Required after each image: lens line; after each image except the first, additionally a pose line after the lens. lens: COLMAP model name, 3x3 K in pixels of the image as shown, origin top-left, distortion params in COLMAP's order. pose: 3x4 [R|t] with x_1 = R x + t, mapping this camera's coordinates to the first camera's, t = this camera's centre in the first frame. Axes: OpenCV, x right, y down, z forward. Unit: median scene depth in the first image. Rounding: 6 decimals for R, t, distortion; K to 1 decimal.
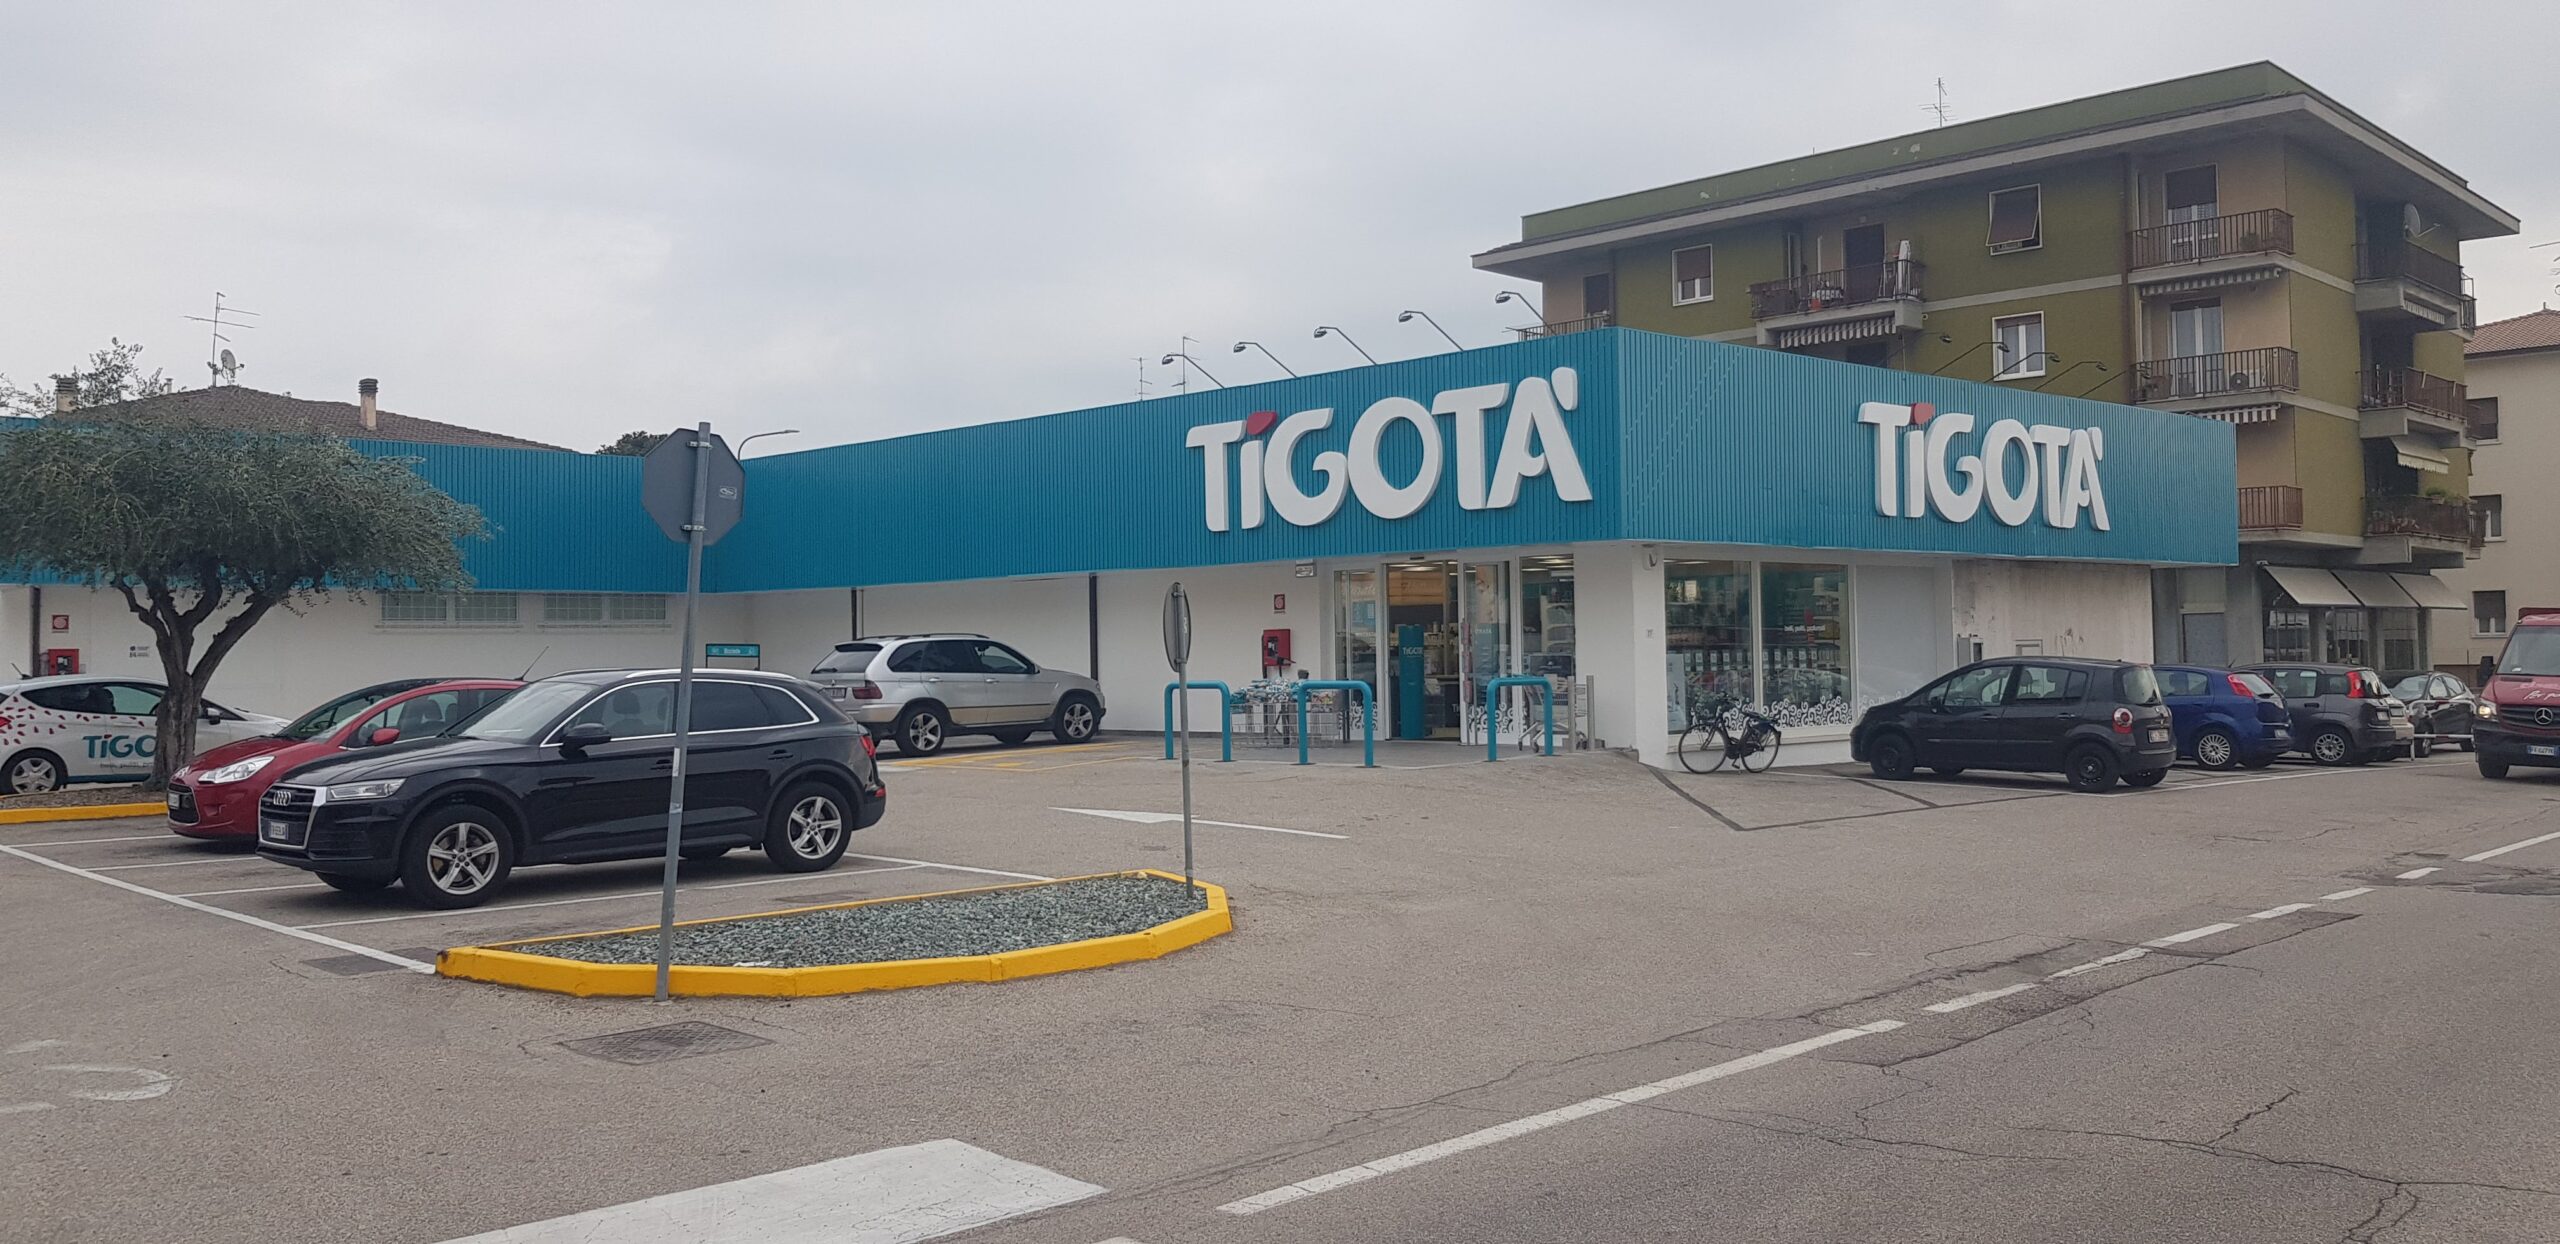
lens RADIAL K [[1929.1, 0, 1280.0], [0, 1929.1, 622.0], [0, 0, 1]] dist [0.065132, -0.085984]
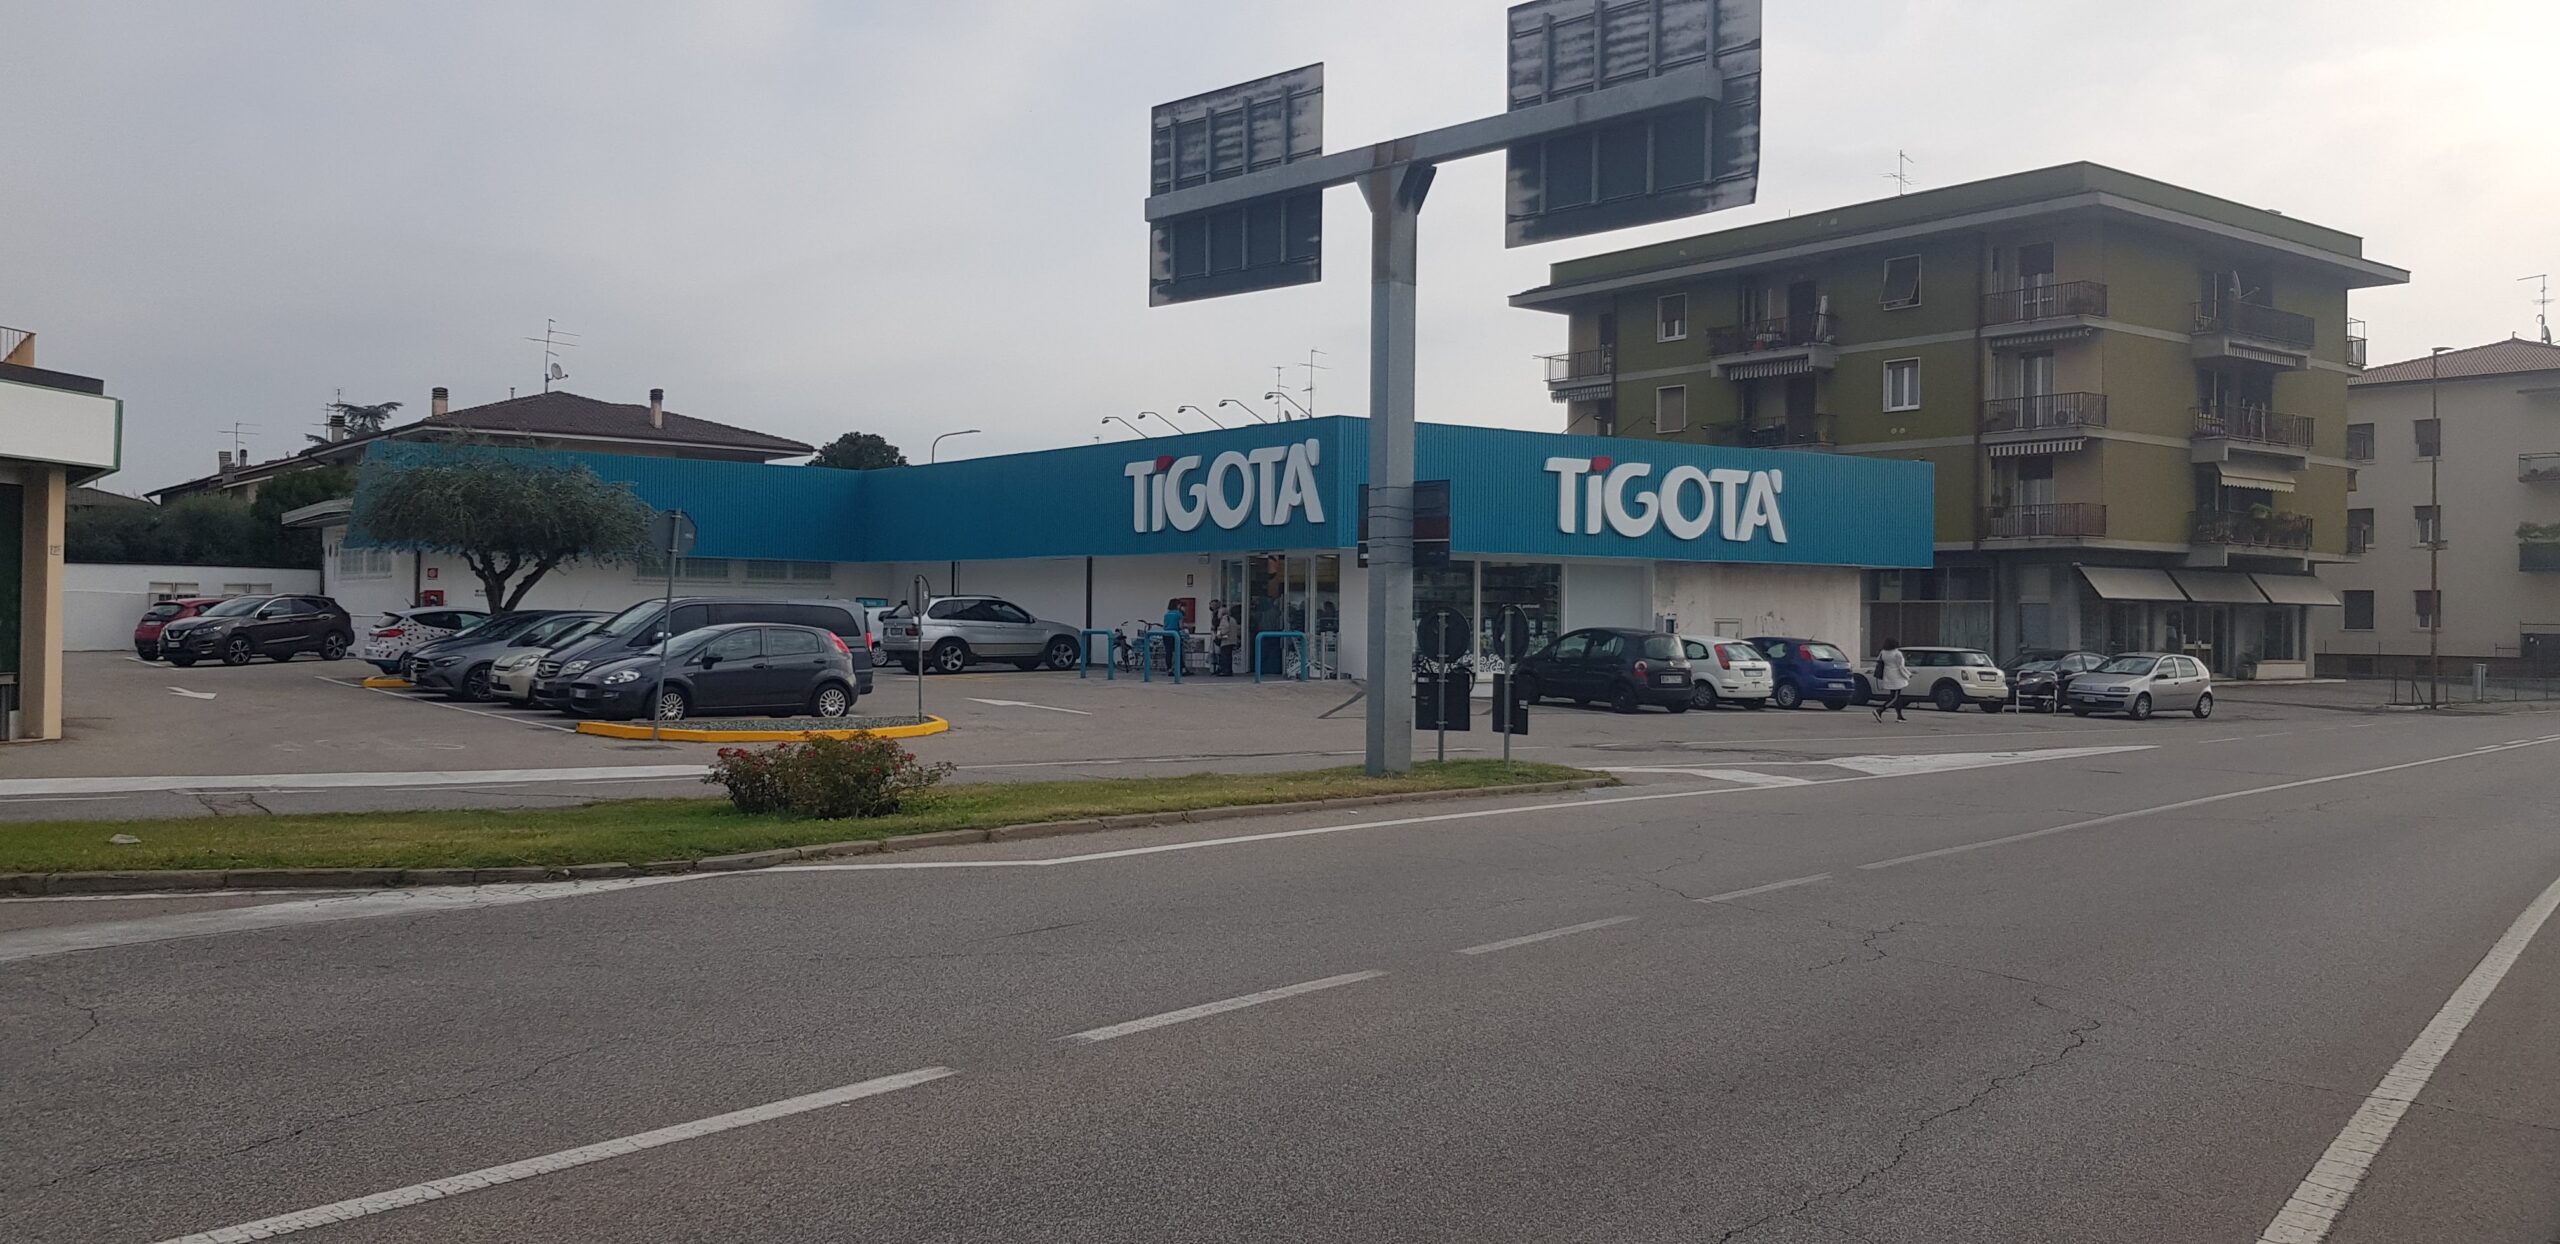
lens RADIAL K [[1867.0, 0, 1280.0], [0, 1867.0, 622.0], [0, 0, 1]] dist [0.055300, 0.000906]
pose [[0.990325, 0.027304, -0.136055, 0.269732], [-0.024760, 0.999486, 0.020361, -0.008772], [0.136541, -0.016795, 0.990492, -0.430116]]
